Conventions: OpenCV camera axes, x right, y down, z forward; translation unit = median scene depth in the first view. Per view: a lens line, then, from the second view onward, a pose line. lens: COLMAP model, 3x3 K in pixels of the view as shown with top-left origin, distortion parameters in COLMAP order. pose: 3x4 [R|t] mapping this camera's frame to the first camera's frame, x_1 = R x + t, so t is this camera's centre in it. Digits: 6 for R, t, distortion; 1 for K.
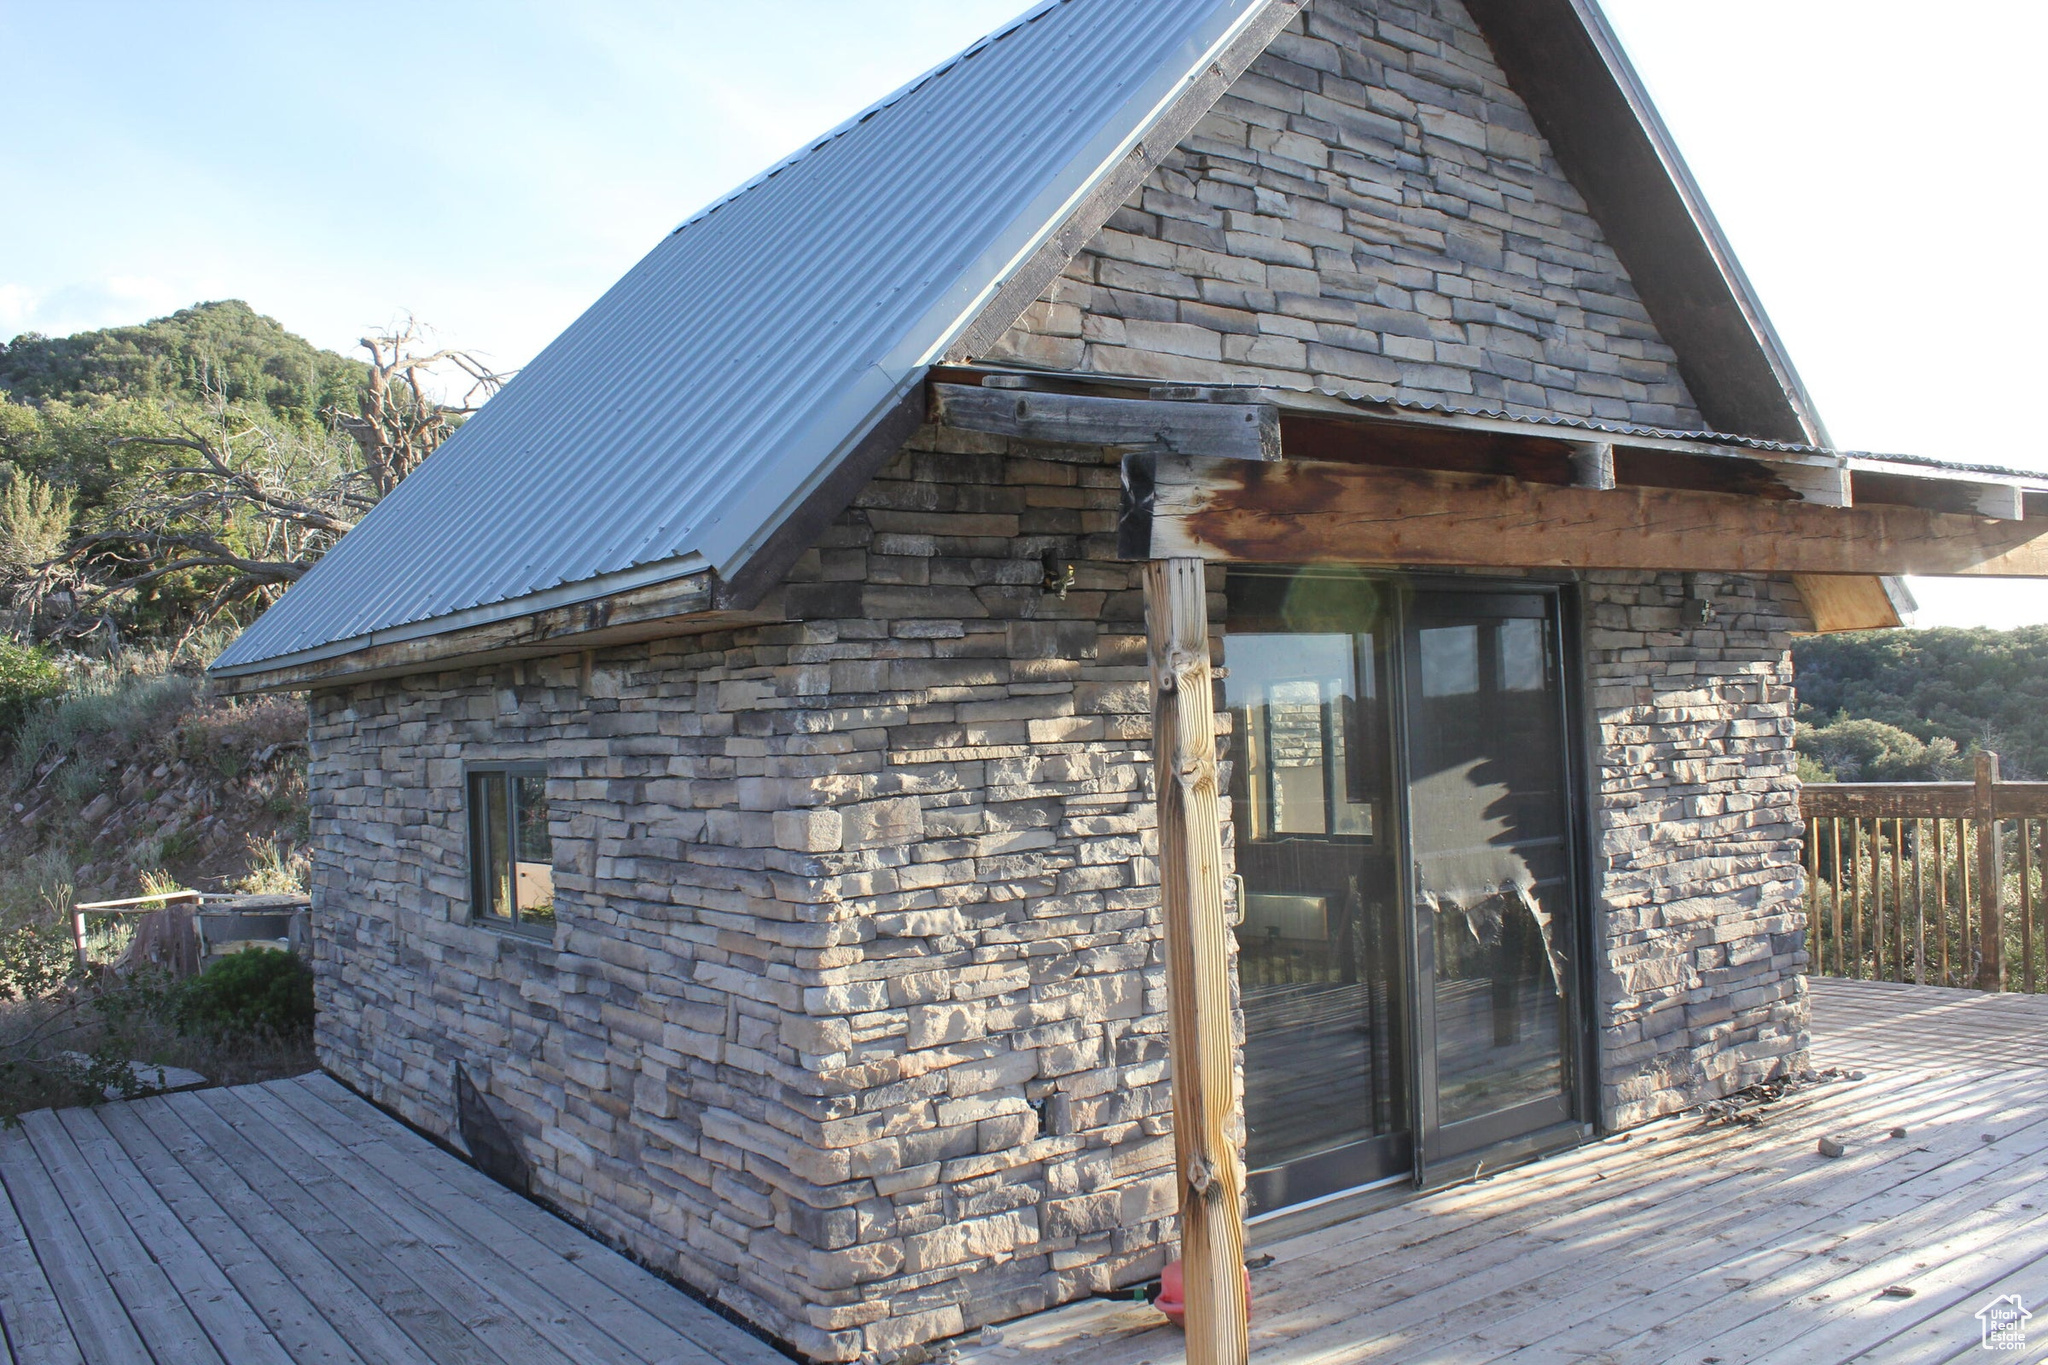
lens RADIAL K [[1775.8, 0, 1031.0], [0, 1775.8, 682.1], [0, 0, 1]] dist [-0.146636, 0.150221]
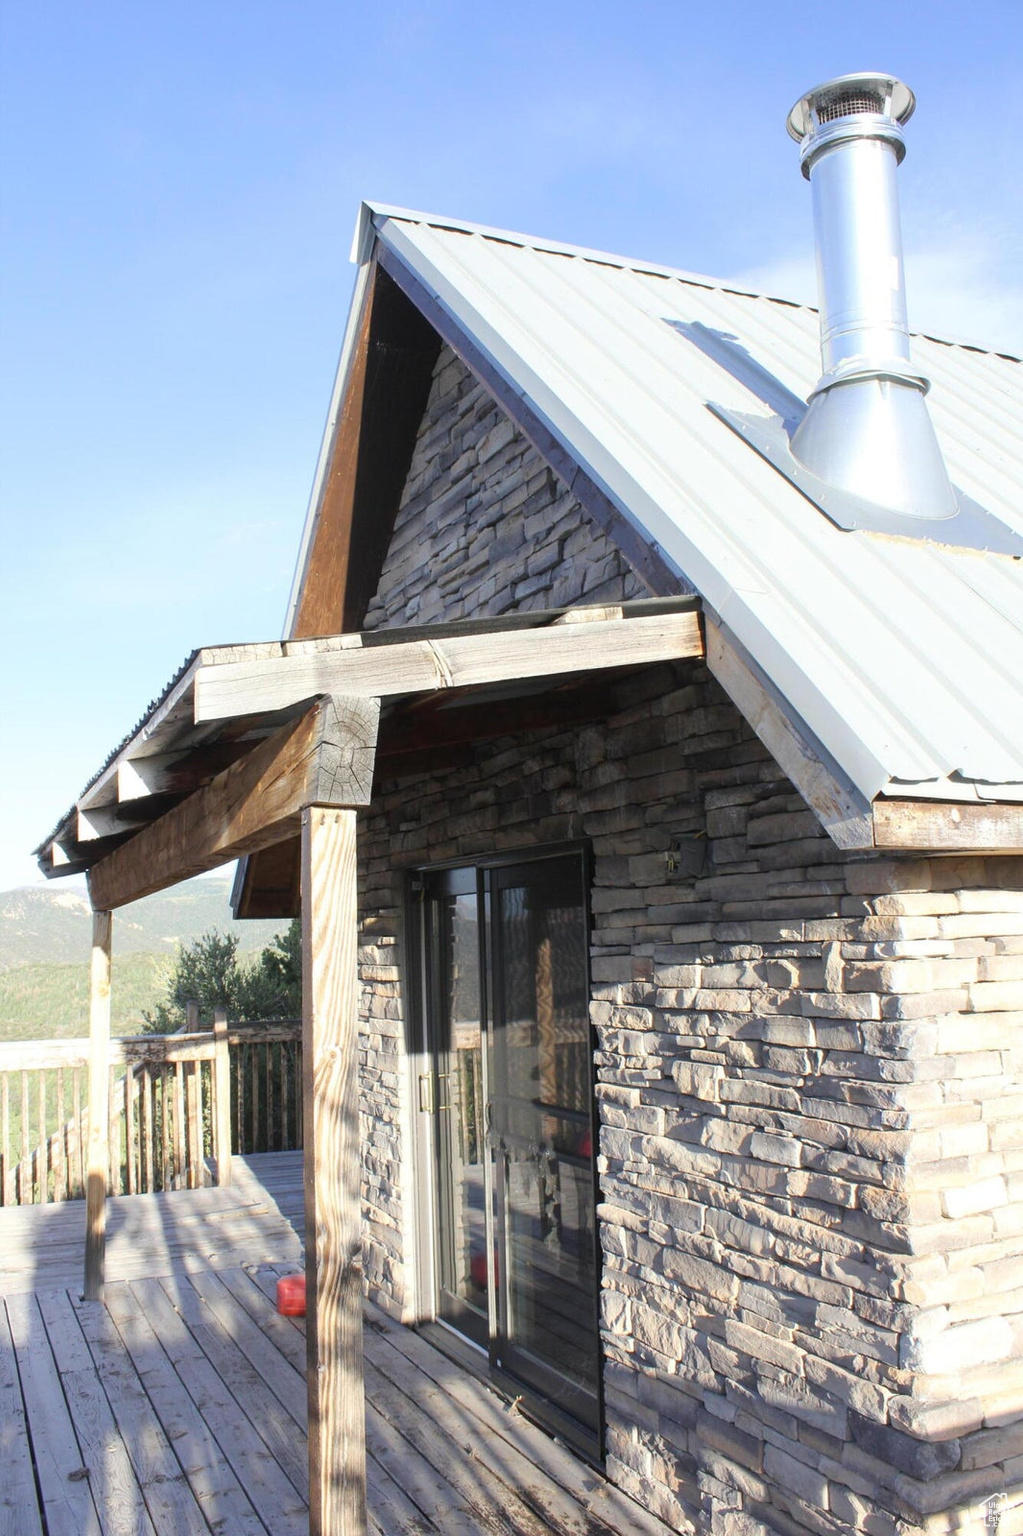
lens RADIAL K [[1331.9, 0, 510.4], [0, 1331.9, 775.8], [0, 0, 1]] dist [-0.146636, 0.150221]
pose [[-0.261308, -0.069868, -0.962724, 0.943417], [0.067451, 0.993617, -0.090418, -0.028796], [0.962896, -0.088564, -0.254927, 1.100347]]
